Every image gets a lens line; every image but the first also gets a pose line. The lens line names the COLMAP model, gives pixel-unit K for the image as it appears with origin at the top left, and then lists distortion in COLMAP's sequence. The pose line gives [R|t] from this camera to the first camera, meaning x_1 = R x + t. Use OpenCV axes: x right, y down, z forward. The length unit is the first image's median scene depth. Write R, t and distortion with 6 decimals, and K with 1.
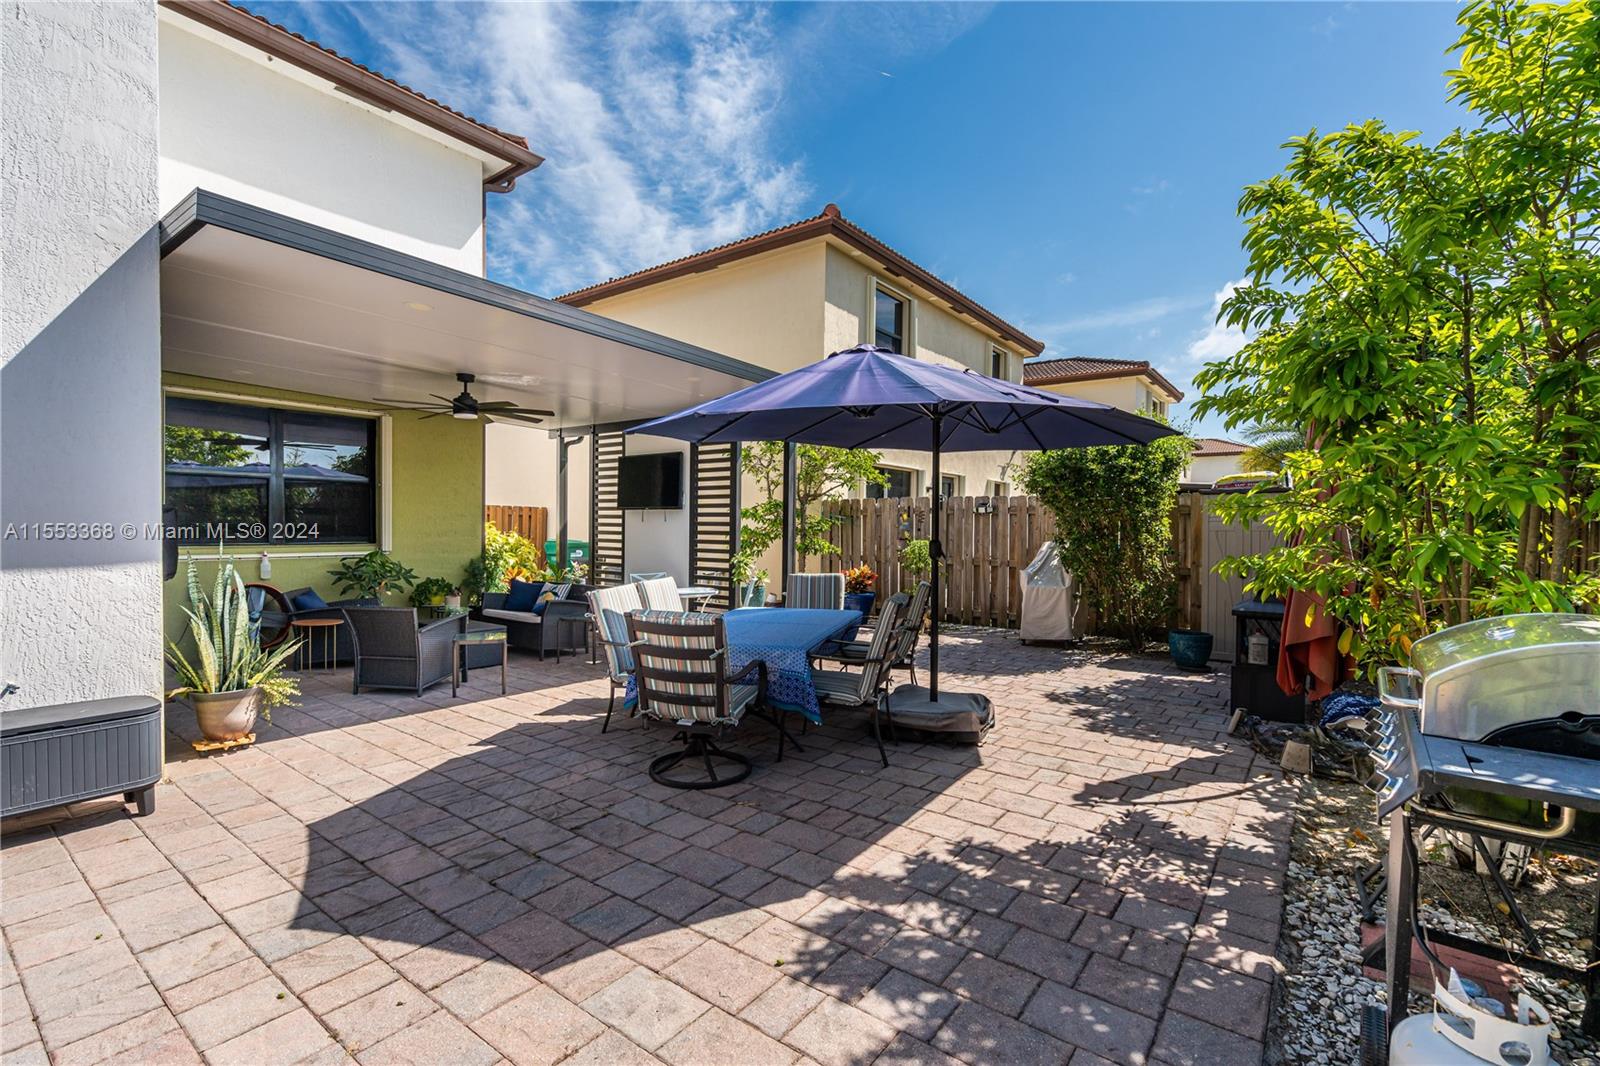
lens RADIAL K [[719.3, 0, 800.0], [0, 719.3, 533.0], [0, 0, 1]] dist [-0.000549, 0.000405]
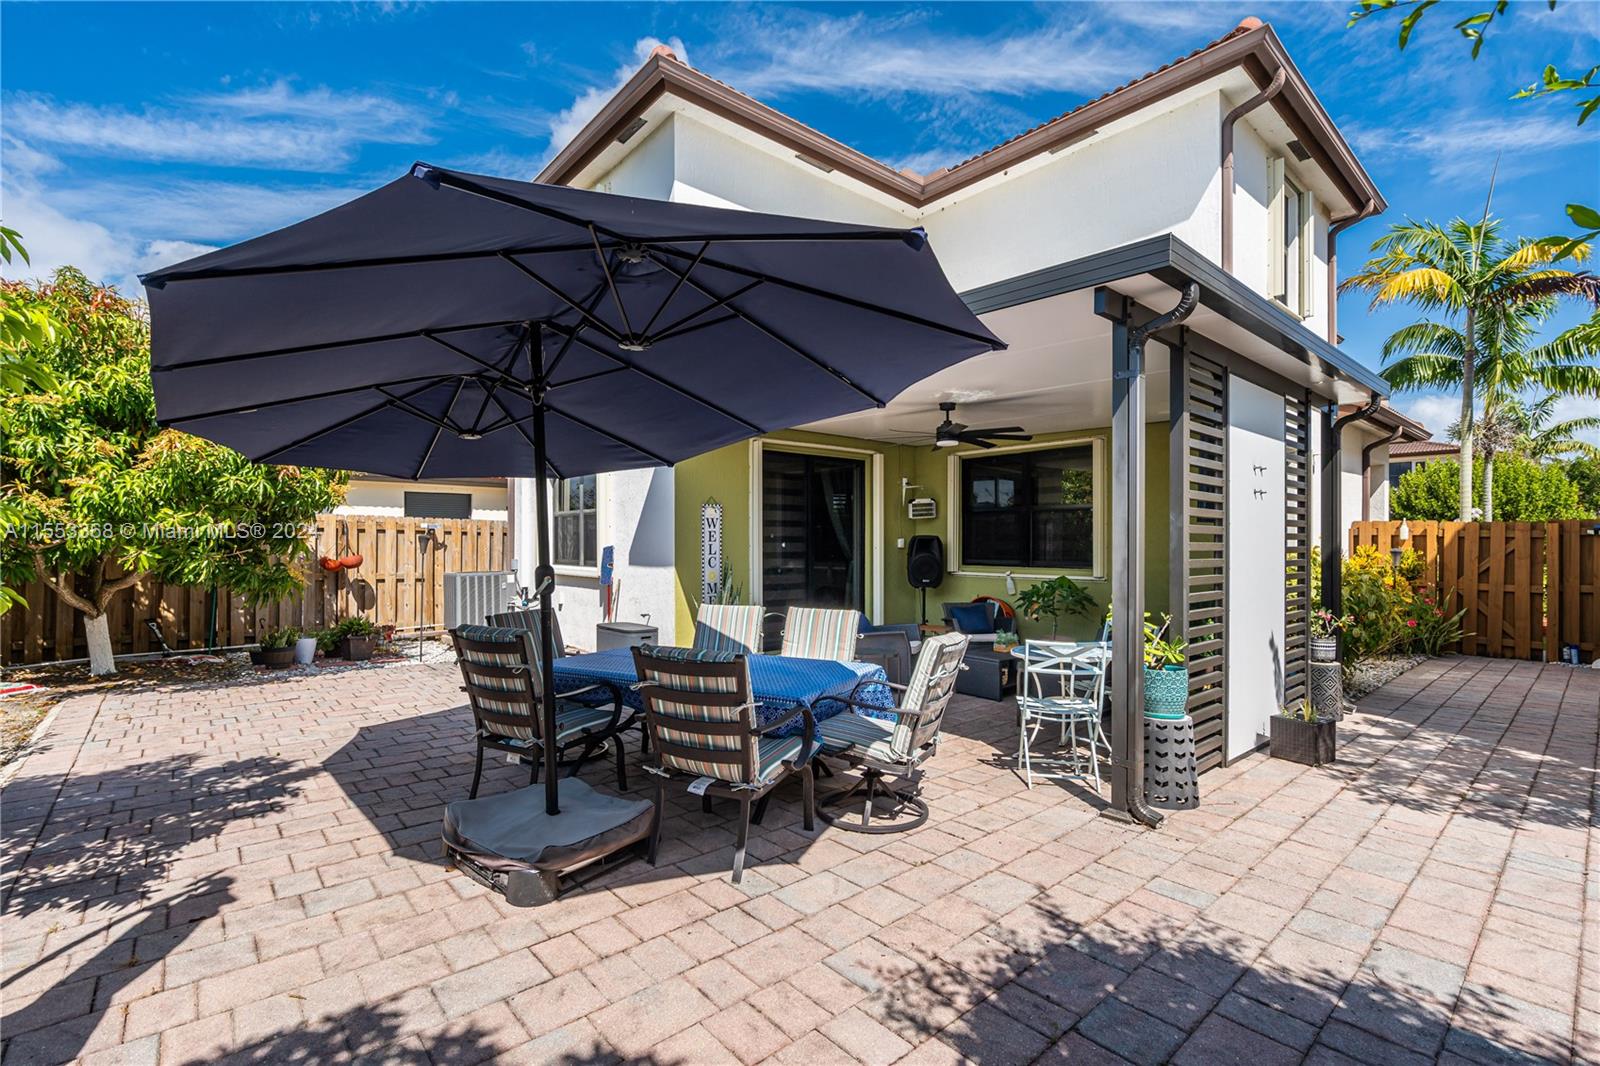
lens RADIAL K [[719.3, 0, 800.0], [0, 719.3, 533.0], [0, 0, 1]] dist [-0.000549, 0.000405]
pose [[-0.219587, -0.020928, -0.975368, 1.033194], [-0.014954, 0.999725, -0.018084, -0.019579], [0.975478, 0.010615, -0.219839, 1.787082]]
